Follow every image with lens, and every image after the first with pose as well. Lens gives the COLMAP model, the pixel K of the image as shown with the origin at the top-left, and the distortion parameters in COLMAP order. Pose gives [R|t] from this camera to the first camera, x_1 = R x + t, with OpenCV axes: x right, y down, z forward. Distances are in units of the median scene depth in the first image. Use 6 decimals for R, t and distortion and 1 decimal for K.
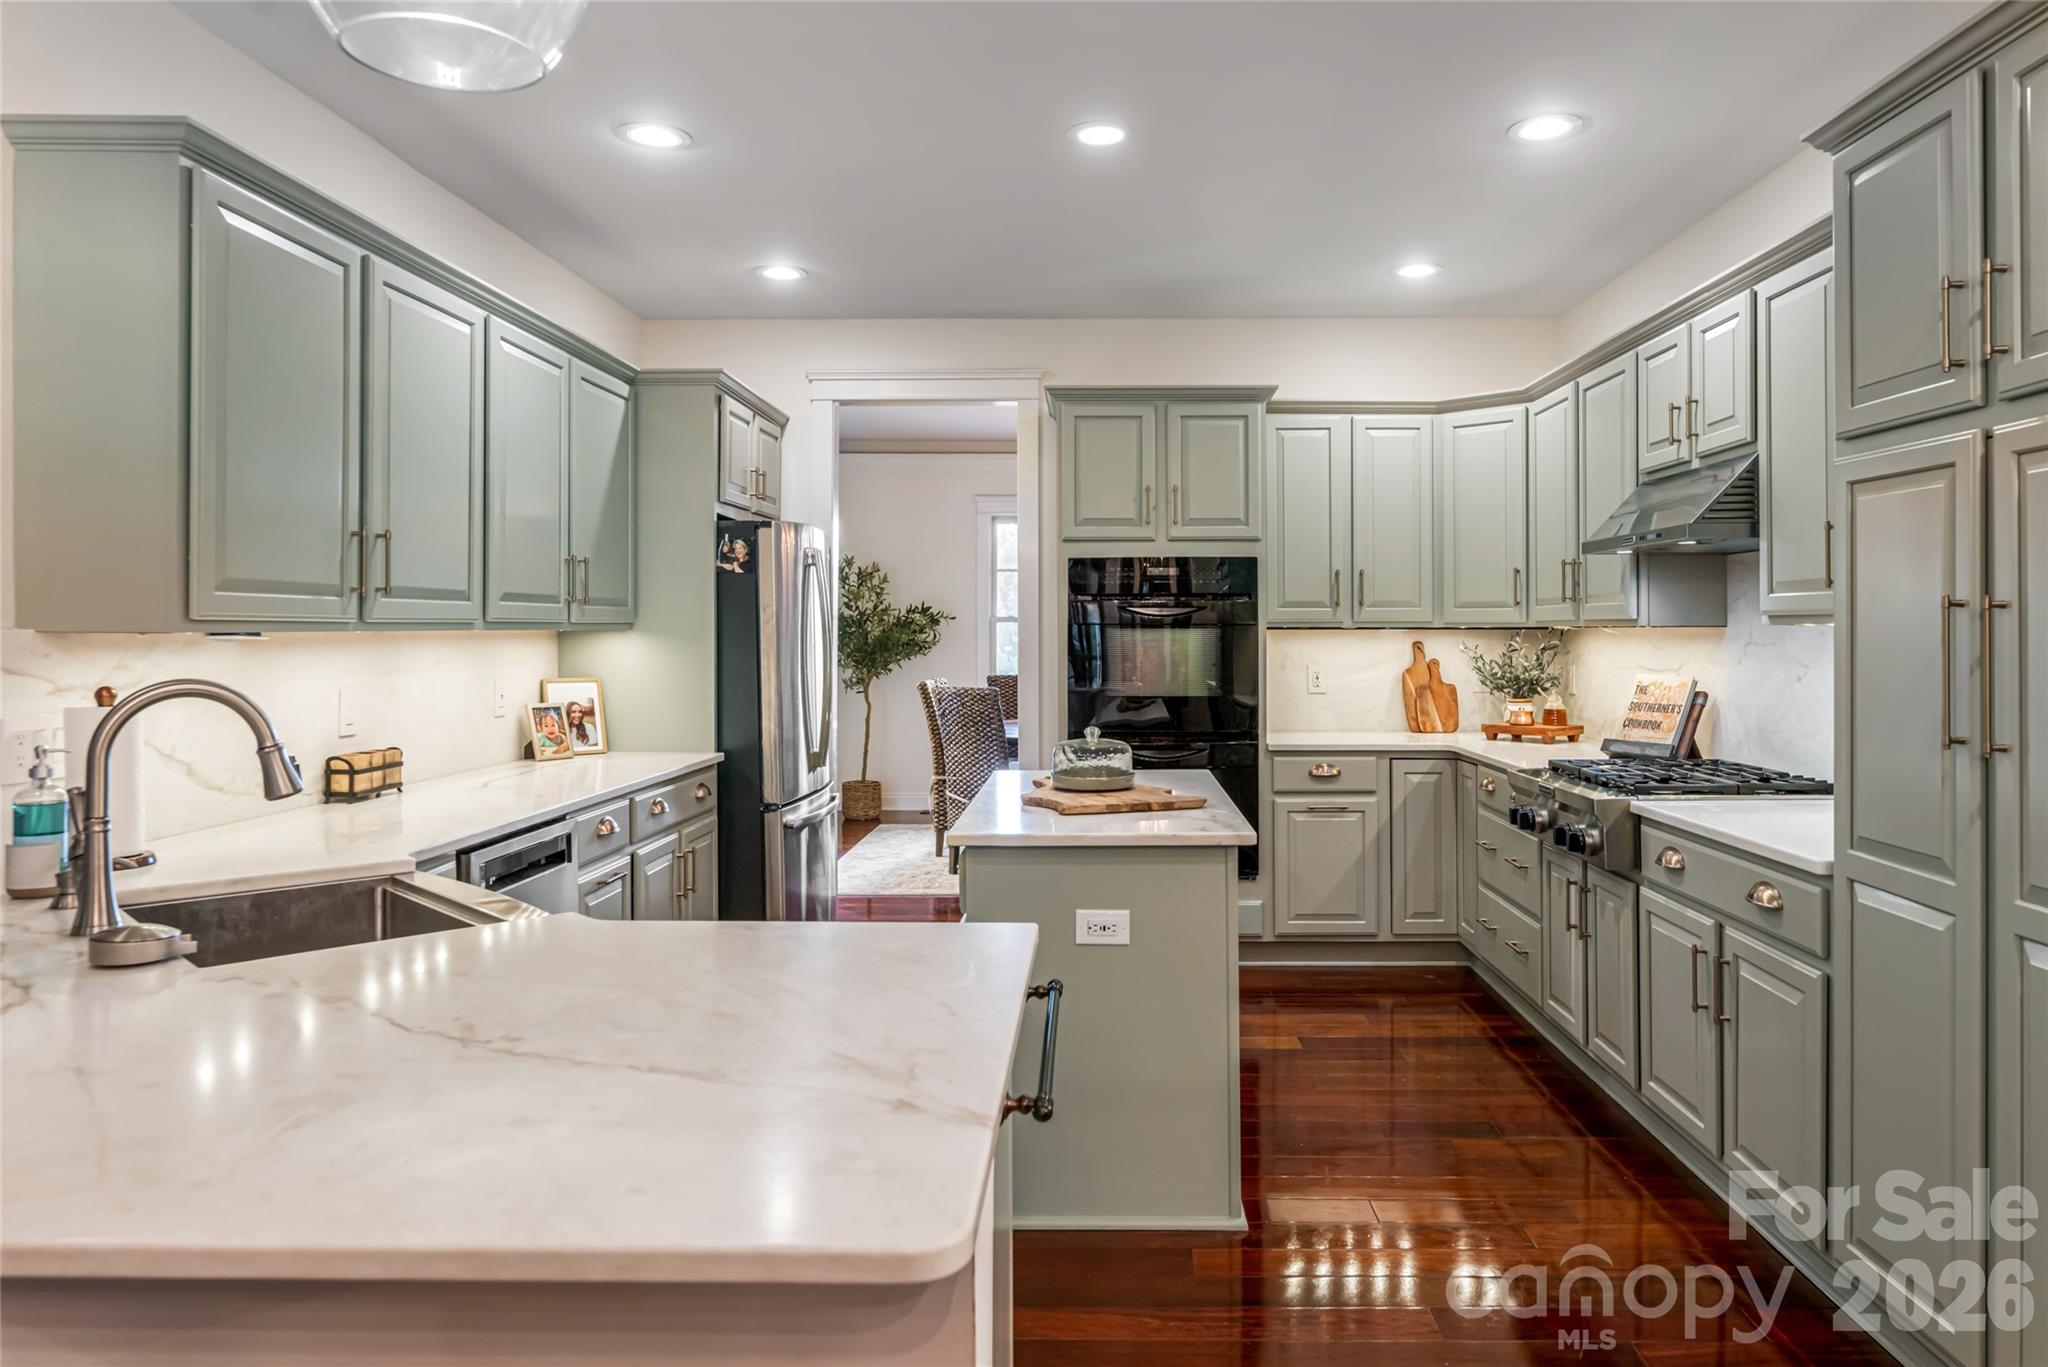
lens RADIAL K [[1351.1, 0, 1075.8], [0, 1351.1, 622.3], [0, 0, 1]] dist [0.007830, 0.004568]
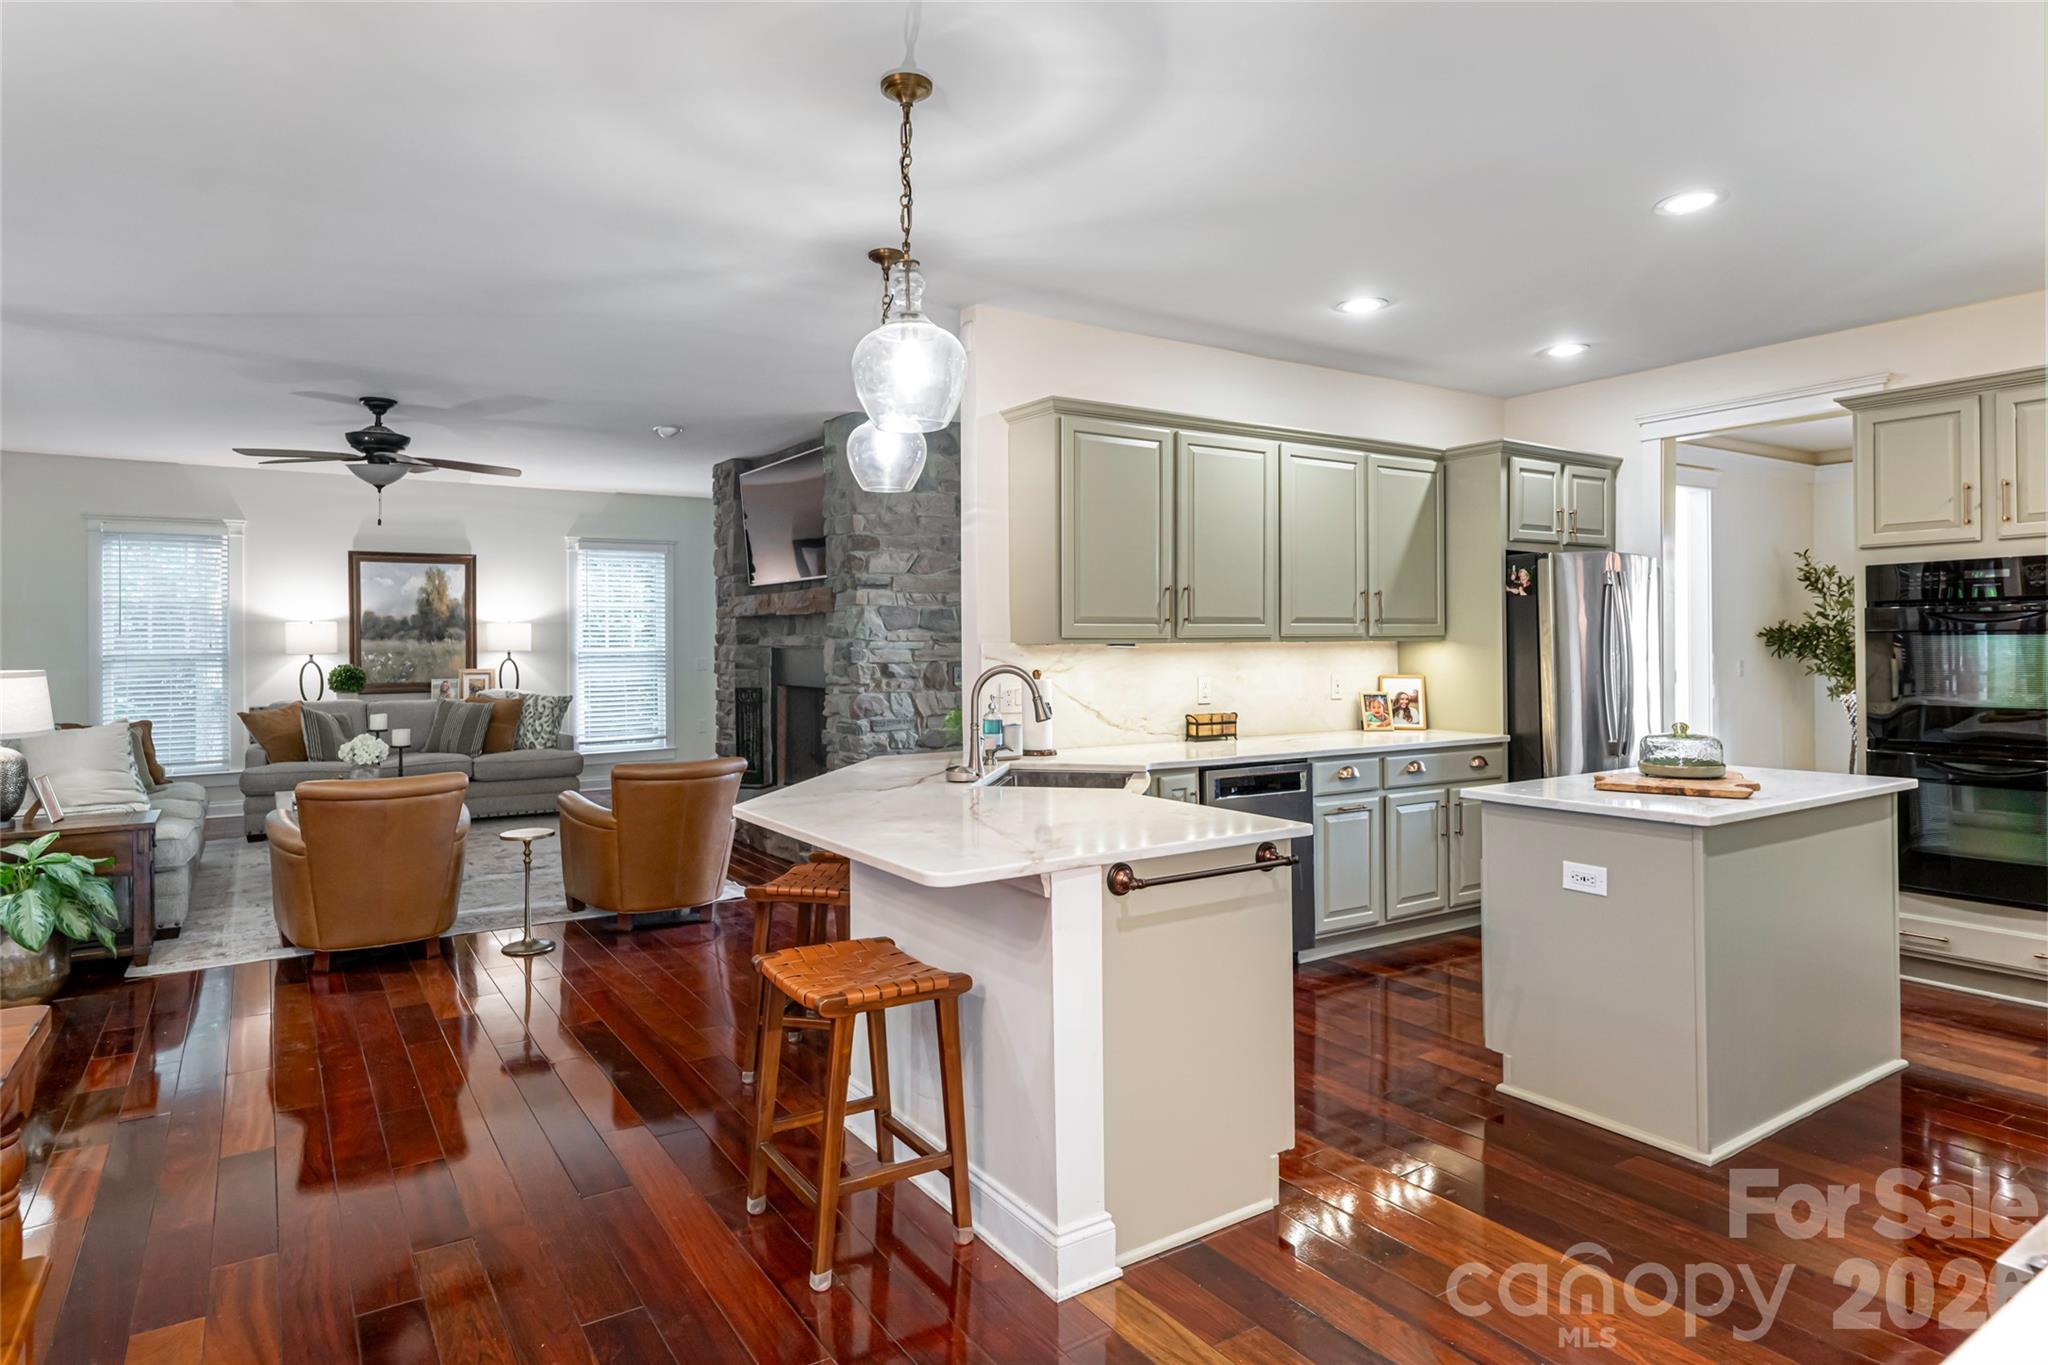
lens RADIAL K [[1112.5, 0, 943.7], [0, 1112.5, 643.3], [0, 0, 1]] dist [0.002696, 0.000353]
pose [[0.532402, -0.005943, -0.846471, 0.472738], [0.011756, 0.999931, 0.000374, 0.002614], [0.846410, -0.010150, 0.532435, -0.031162]]
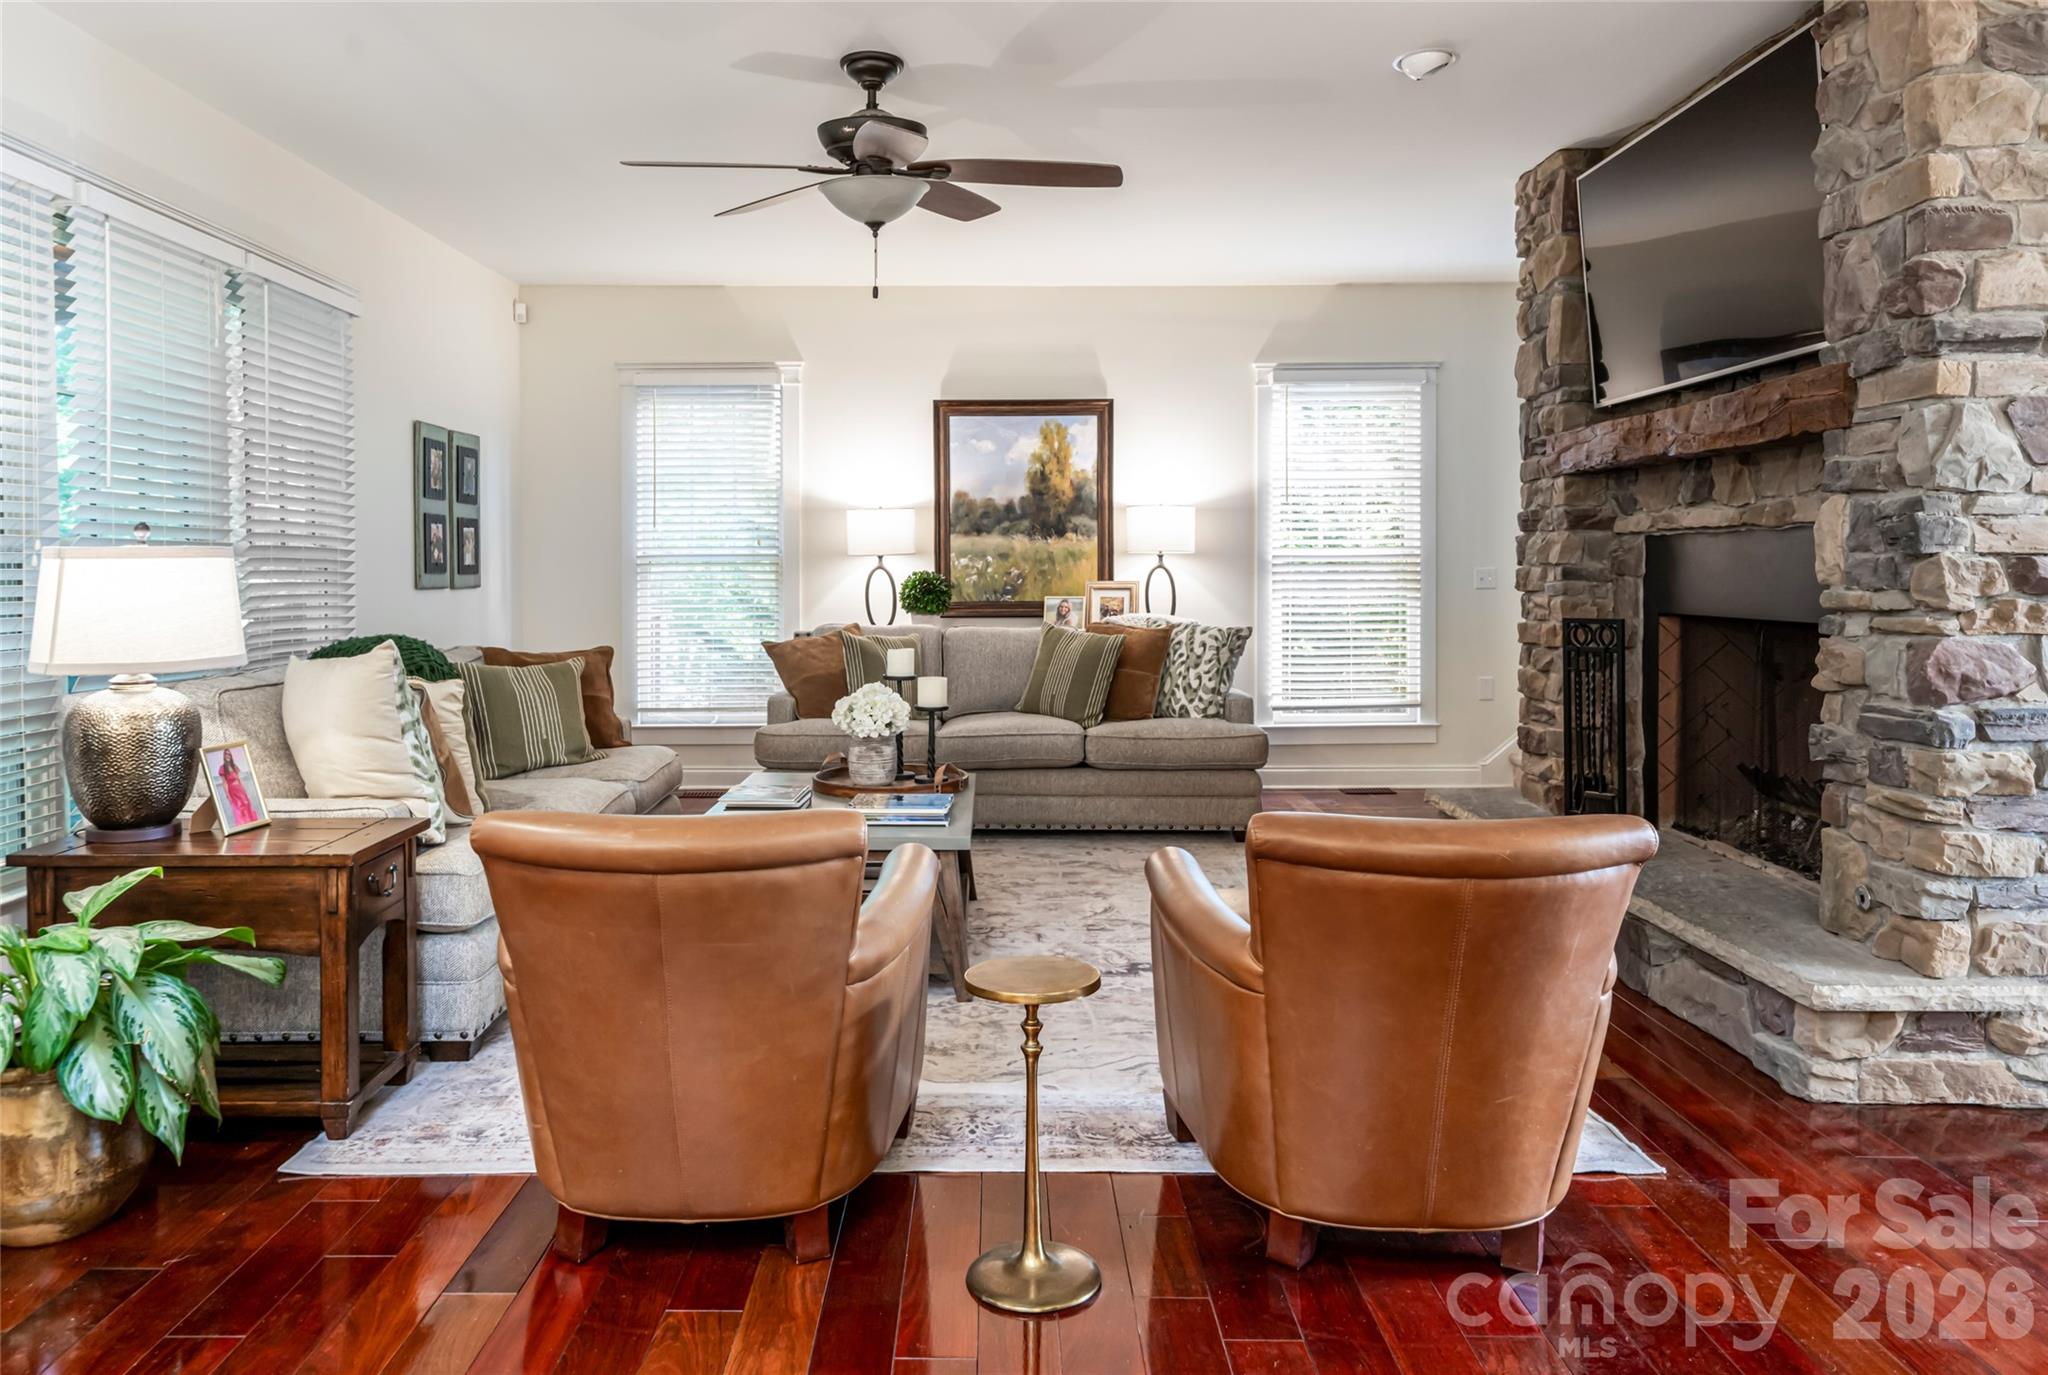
lens RADIAL K [[1369.1, 0, 992.9], [0, 1369.1, 585.7], [0, 0, 1]] dist [0.005212, -0.000219]
pose [[0.009199, 0.005598, -0.999942, -0.308920], [0.007267, 0.999958, 0.005665, 0.043945], [0.999931, -0.007318, 0.009158, 0.234259]]
